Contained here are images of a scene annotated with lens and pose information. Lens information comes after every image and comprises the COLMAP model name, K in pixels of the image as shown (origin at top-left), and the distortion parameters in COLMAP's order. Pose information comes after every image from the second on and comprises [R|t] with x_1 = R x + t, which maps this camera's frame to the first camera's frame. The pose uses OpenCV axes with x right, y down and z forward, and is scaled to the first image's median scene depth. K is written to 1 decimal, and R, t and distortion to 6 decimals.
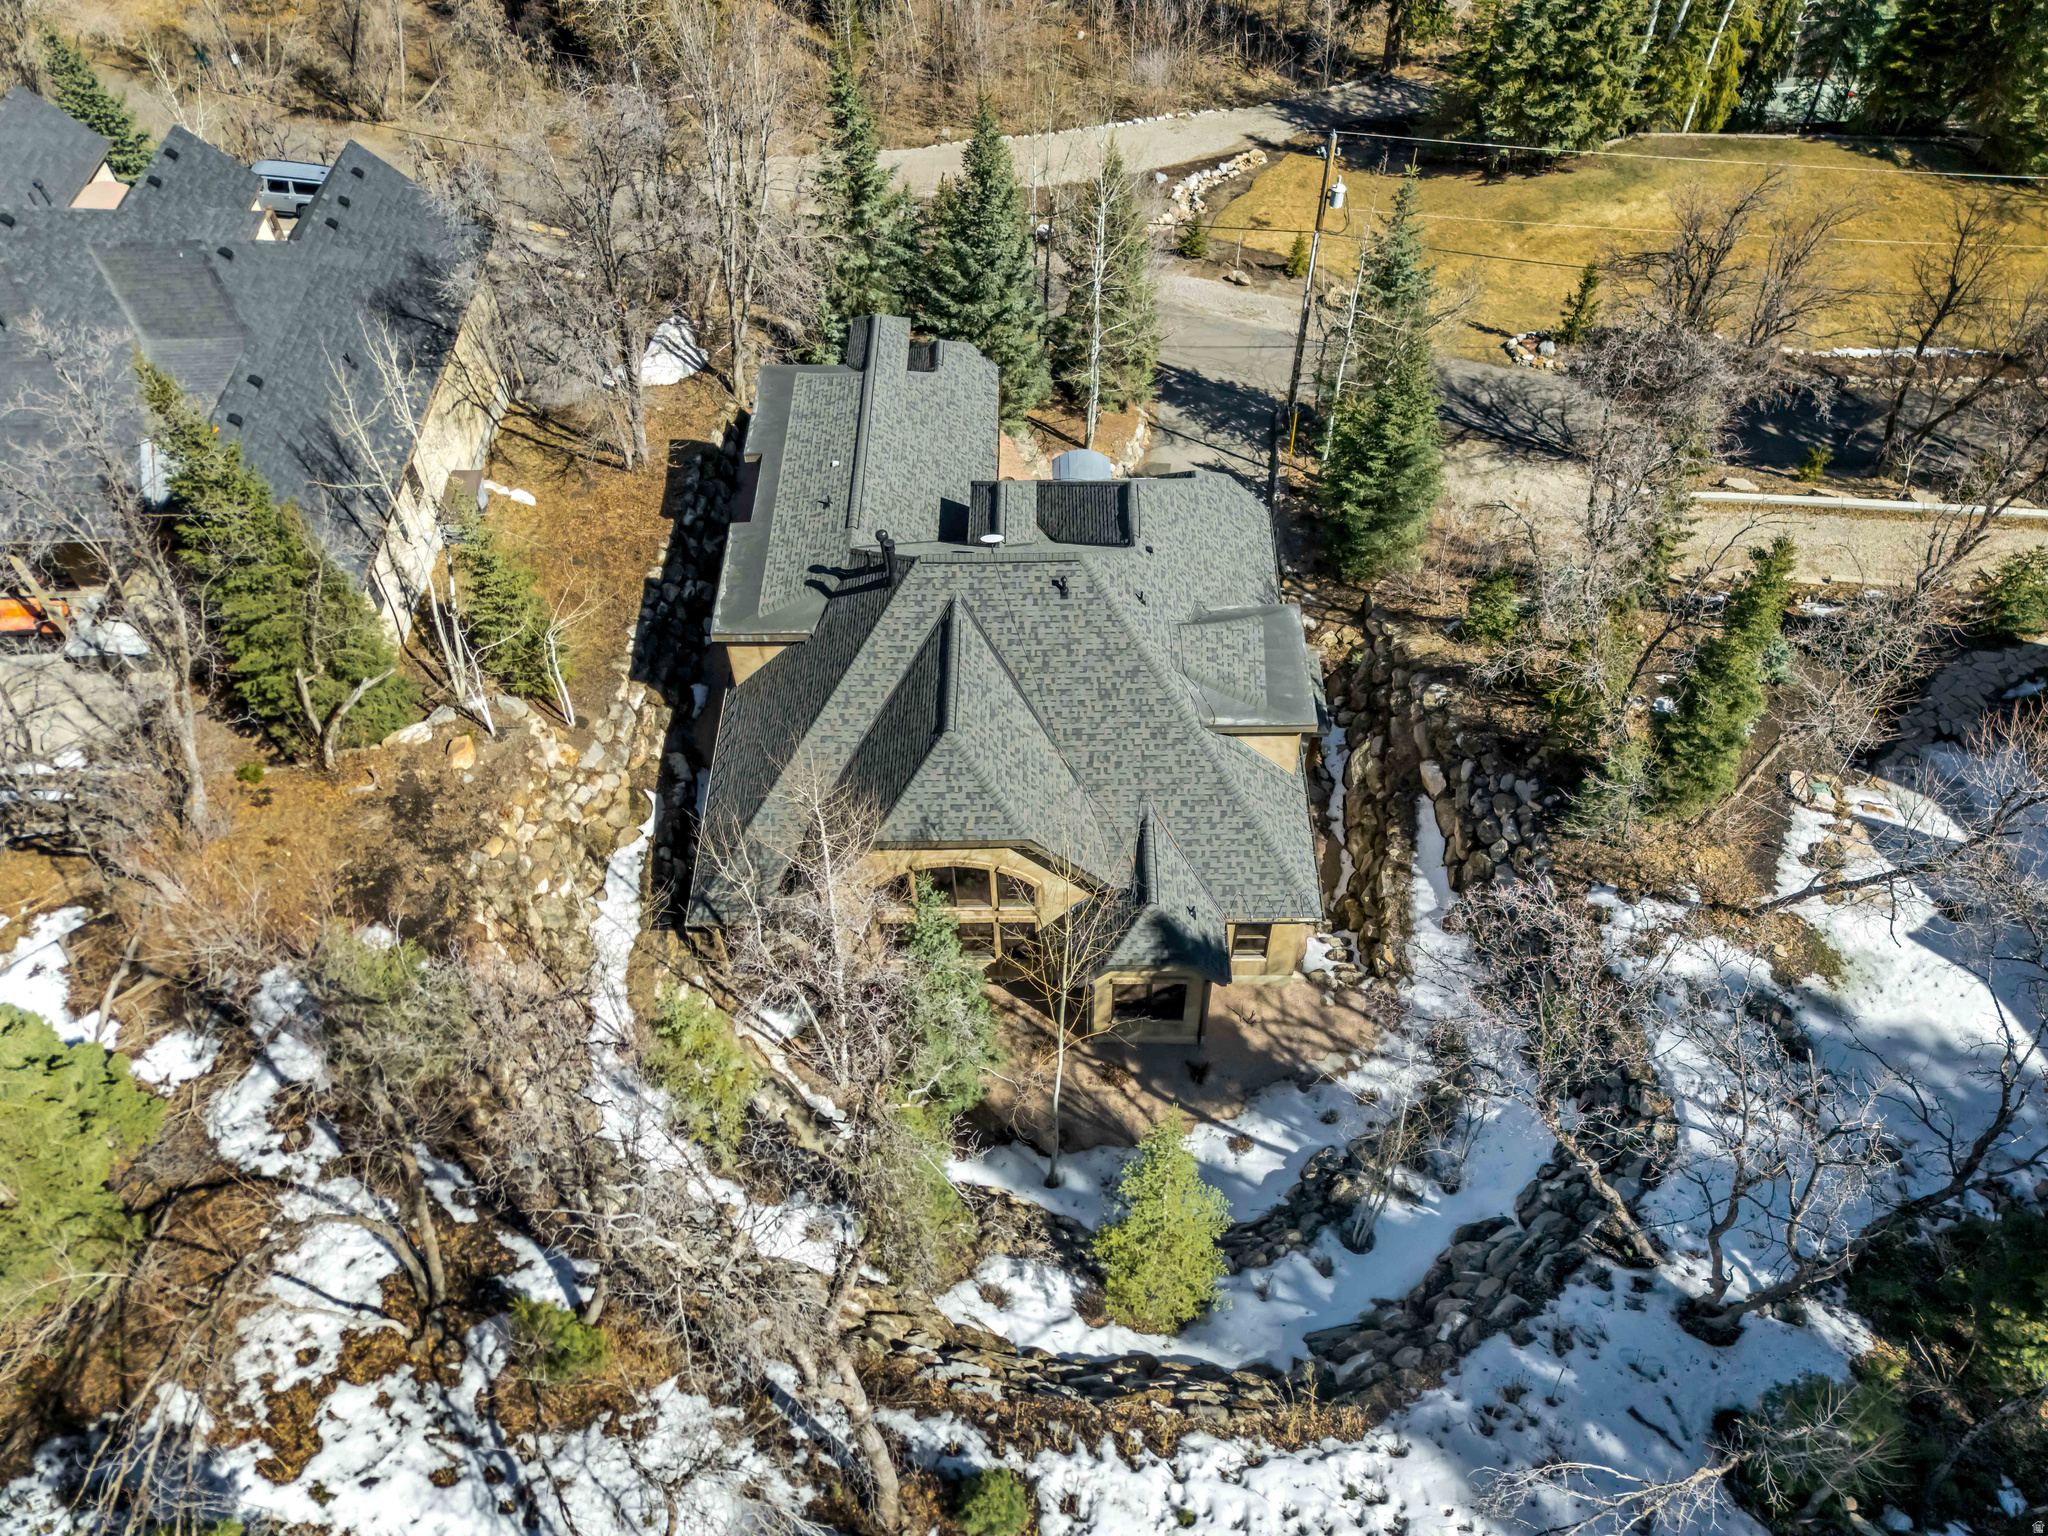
lens RADIAL K [[1539.2, 0, 1025.4], [0, 1539.2, 770.0], [0, 0, 1]] dist [0.060575, -0.049589]
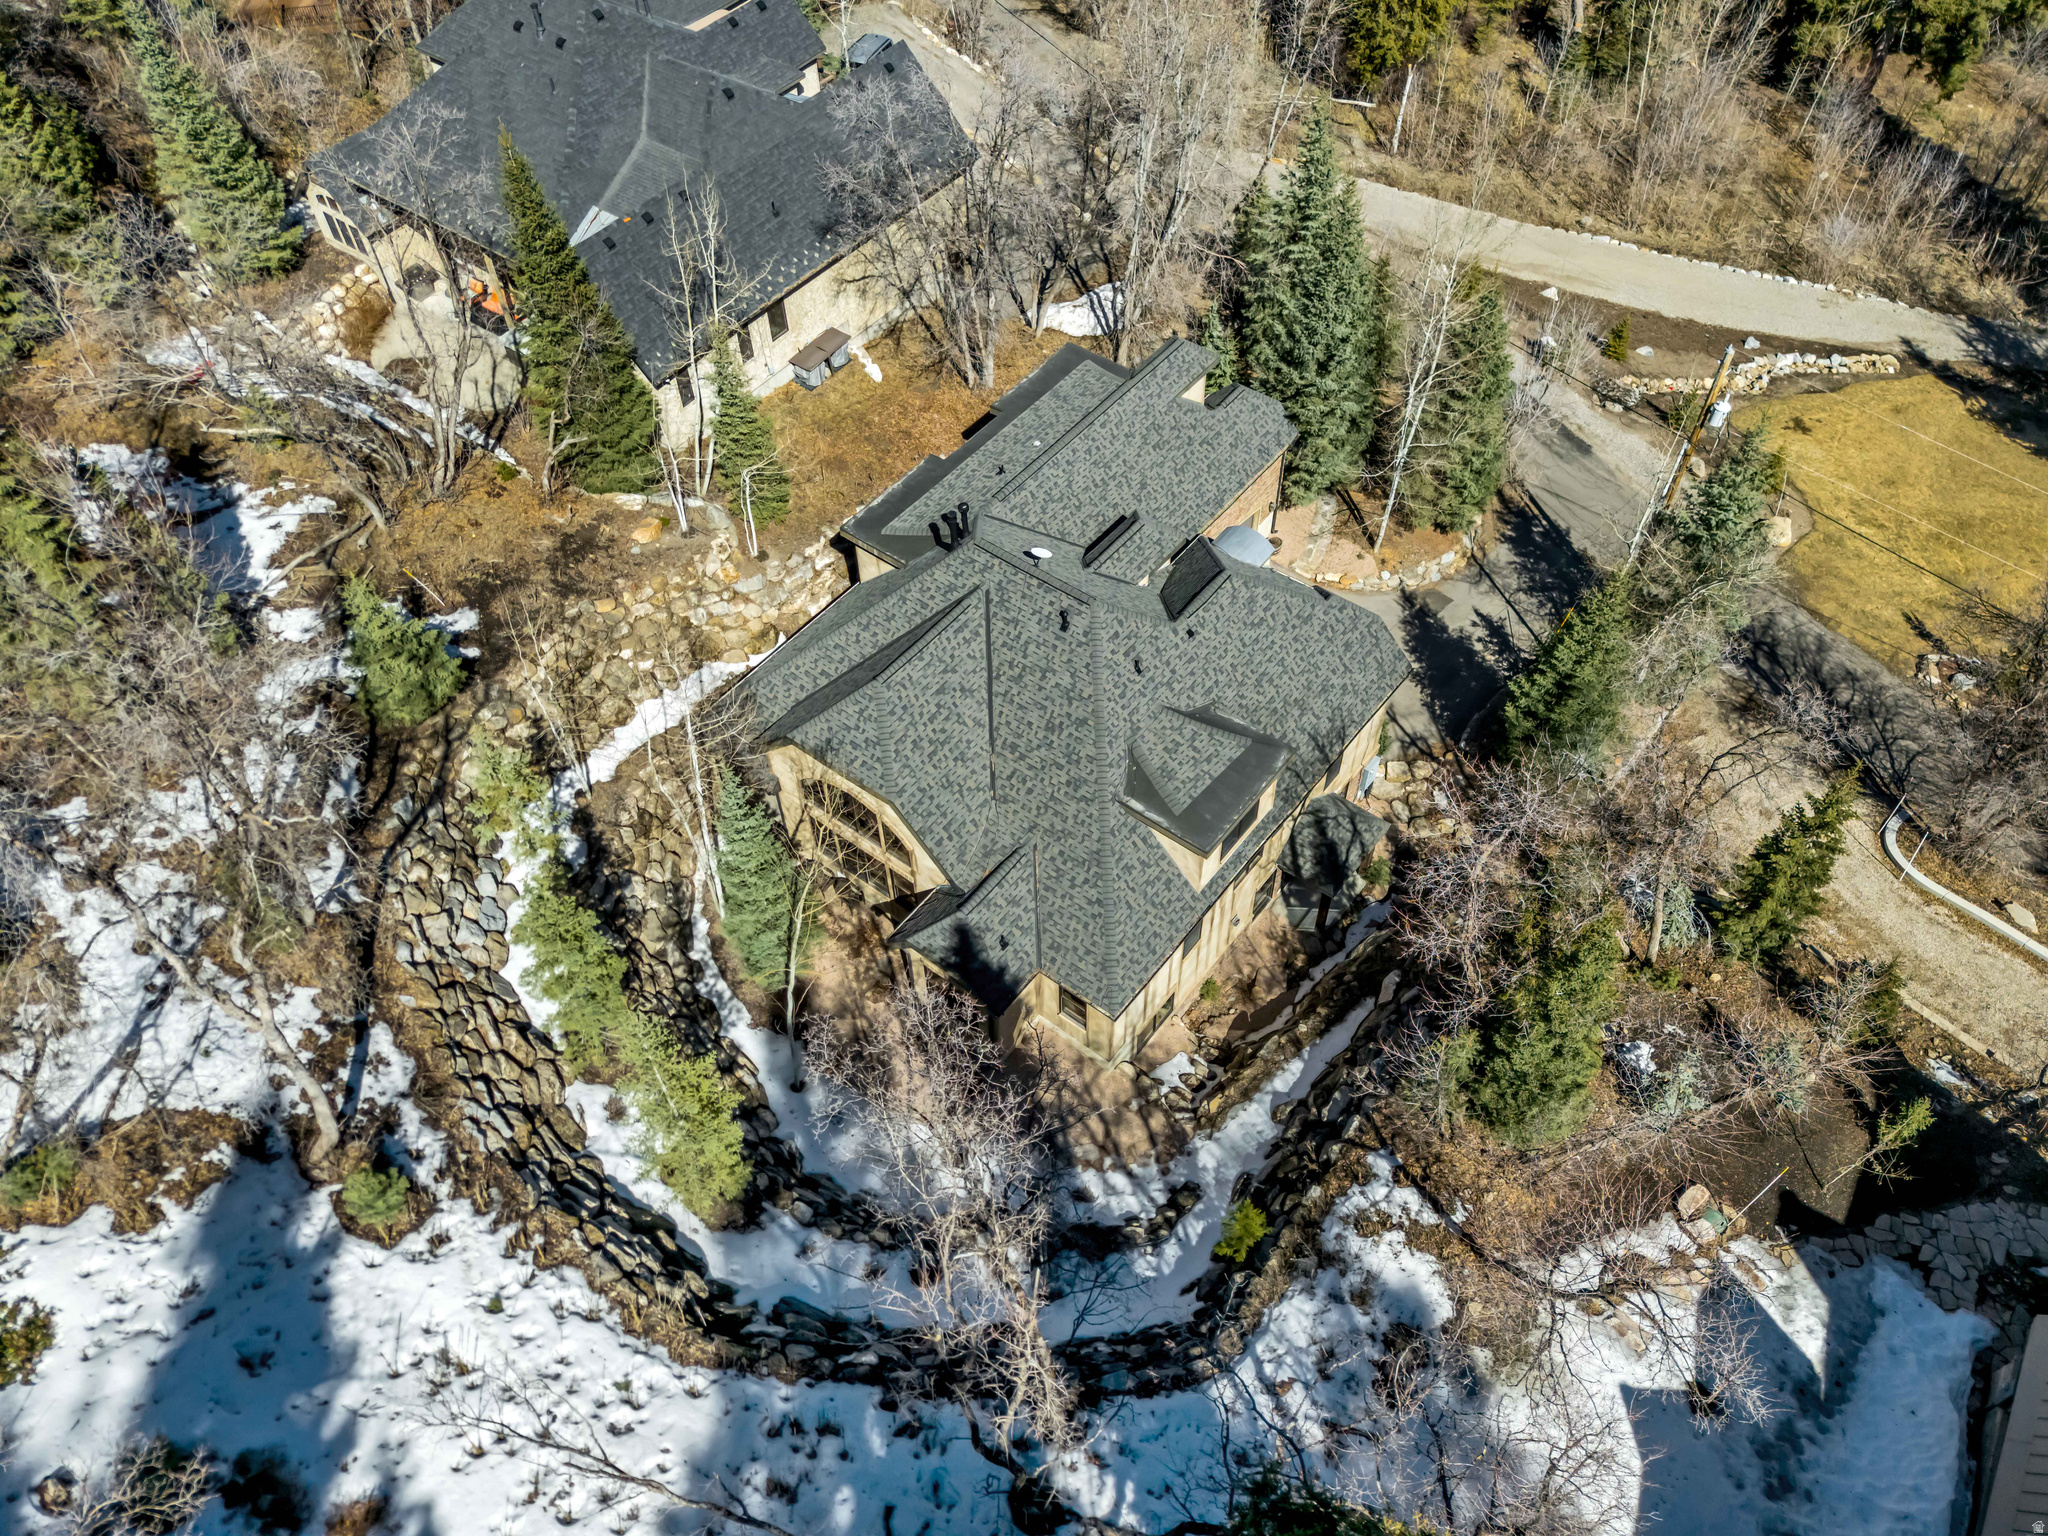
lens RADIAL K [[1539.2, 0, 1028.1], [0, 1539.2, 769.8], [0, 0, 1]] dist [0.060575, -0.049589]
pose [[0.789162, 0.479915, -0.383281, 0.465773], [-0.472827, 0.873004, 0.119574, -0.145135], [0.391991, 0.086863, 0.915859, 0.022856]]
